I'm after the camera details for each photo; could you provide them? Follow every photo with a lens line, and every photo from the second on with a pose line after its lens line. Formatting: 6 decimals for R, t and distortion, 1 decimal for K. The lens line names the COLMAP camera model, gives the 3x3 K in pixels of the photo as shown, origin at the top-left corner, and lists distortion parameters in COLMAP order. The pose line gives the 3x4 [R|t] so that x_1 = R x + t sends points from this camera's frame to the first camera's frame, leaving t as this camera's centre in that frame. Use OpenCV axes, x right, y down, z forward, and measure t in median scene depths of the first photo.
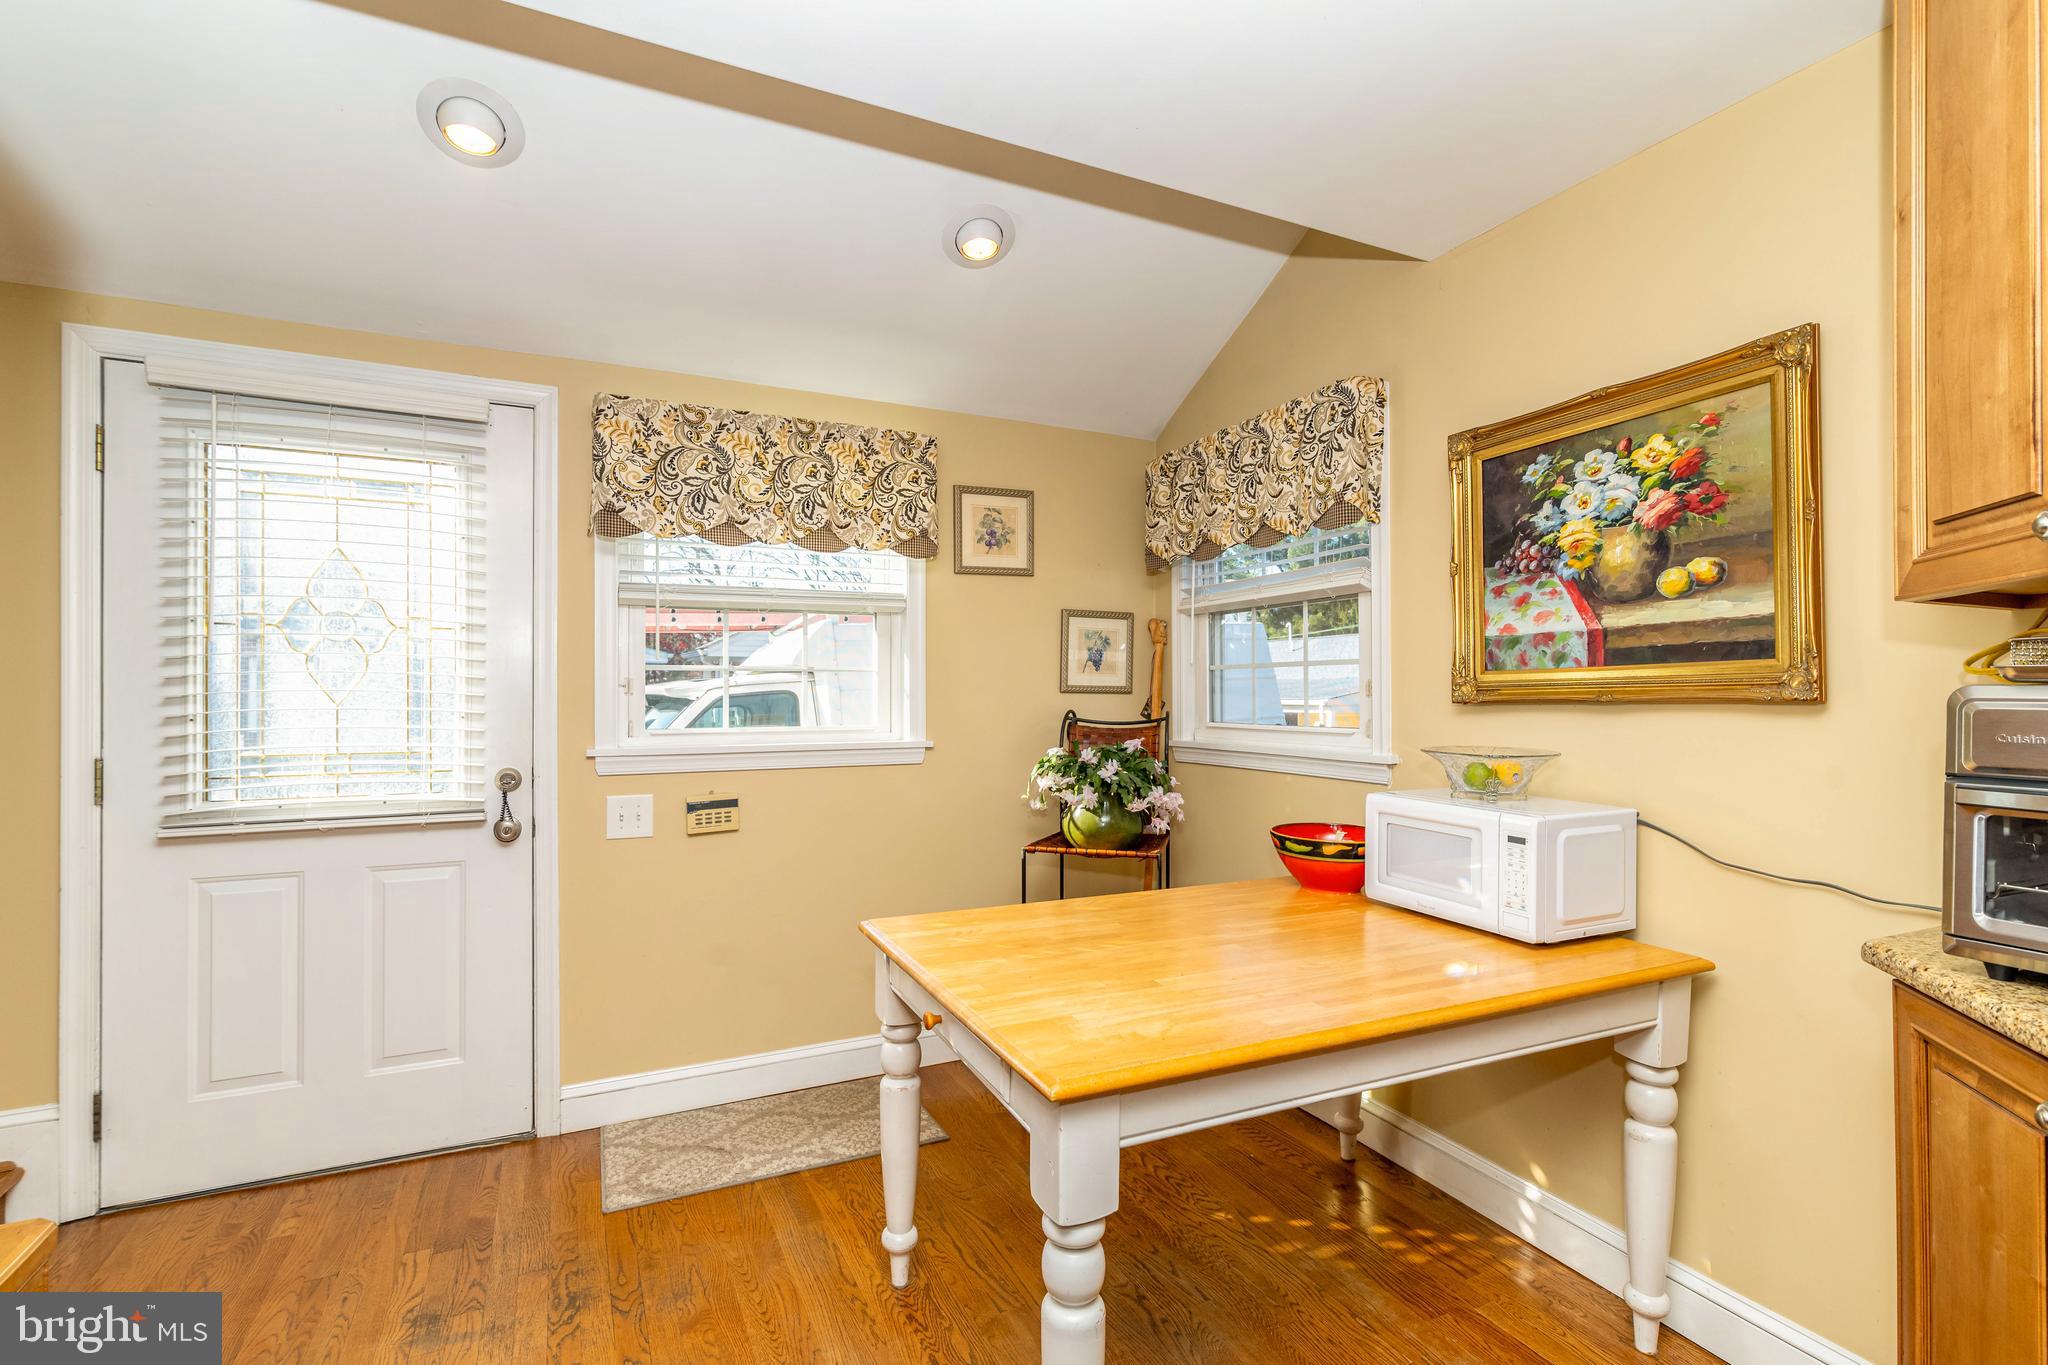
lens RADIAL K [[970.4, 0, 1024.0], [0, 970.4, 682.5], [0, 0, 1]] dist [-0.000608, -0.000219]
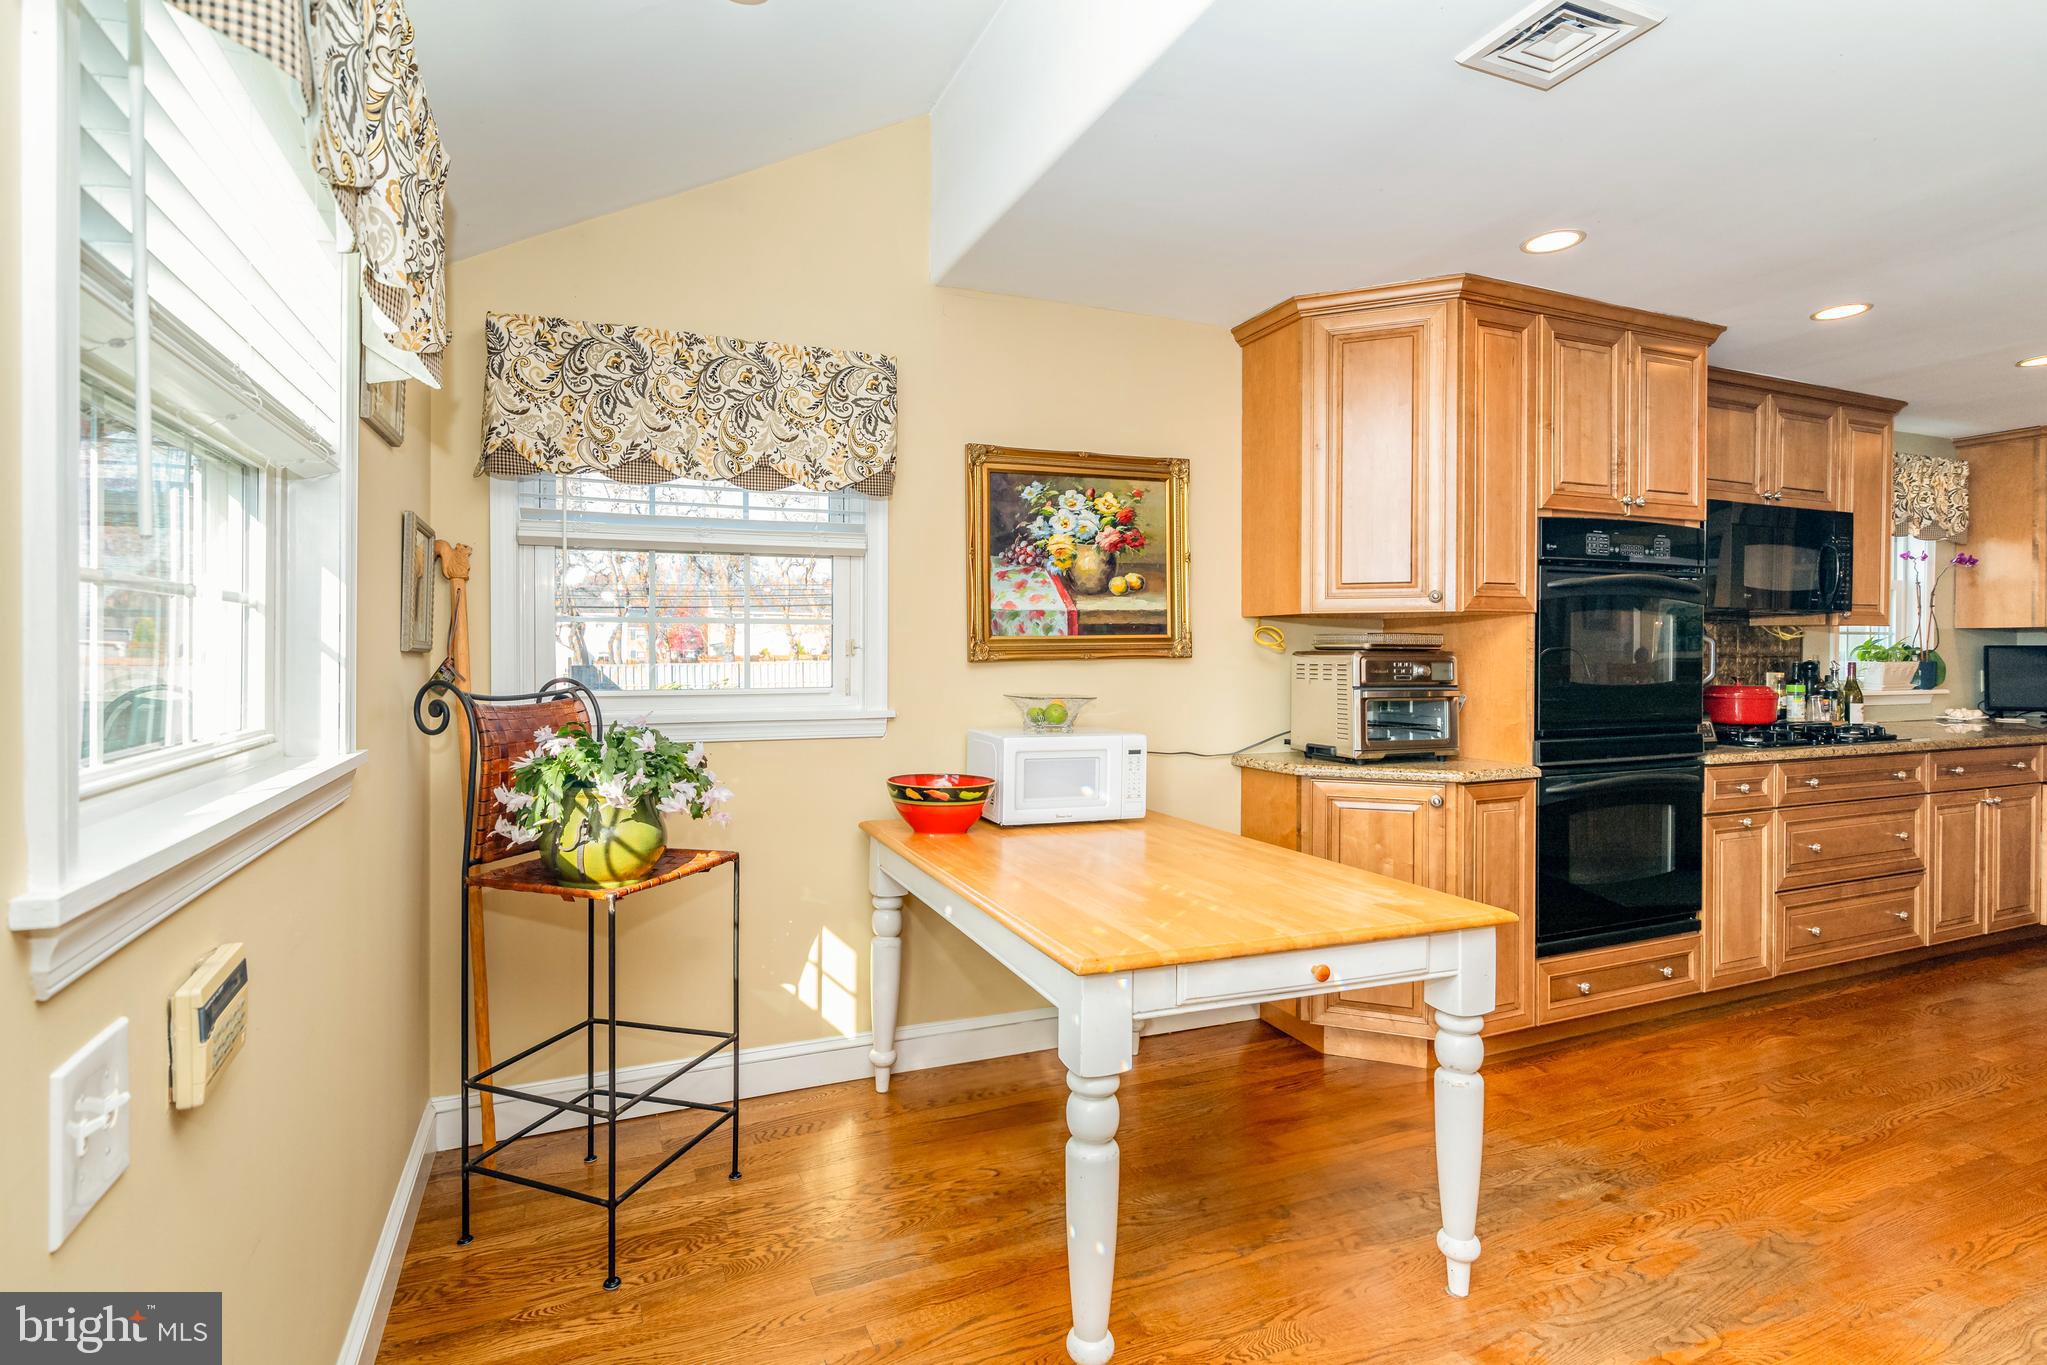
lens RADIAL K [[1005.8, 0, 1023.2], [0, 1005.8, 651.0], [0, 0, 1]] dist [0.002680, 0.000047]
pose [[0.046072, 0.016610, 0.998800, -0.946685], [-0.008643, 0.999831, -0.016229, 0.032641], [-0.998901, -0.007885, 0.046208, 0.996044]]
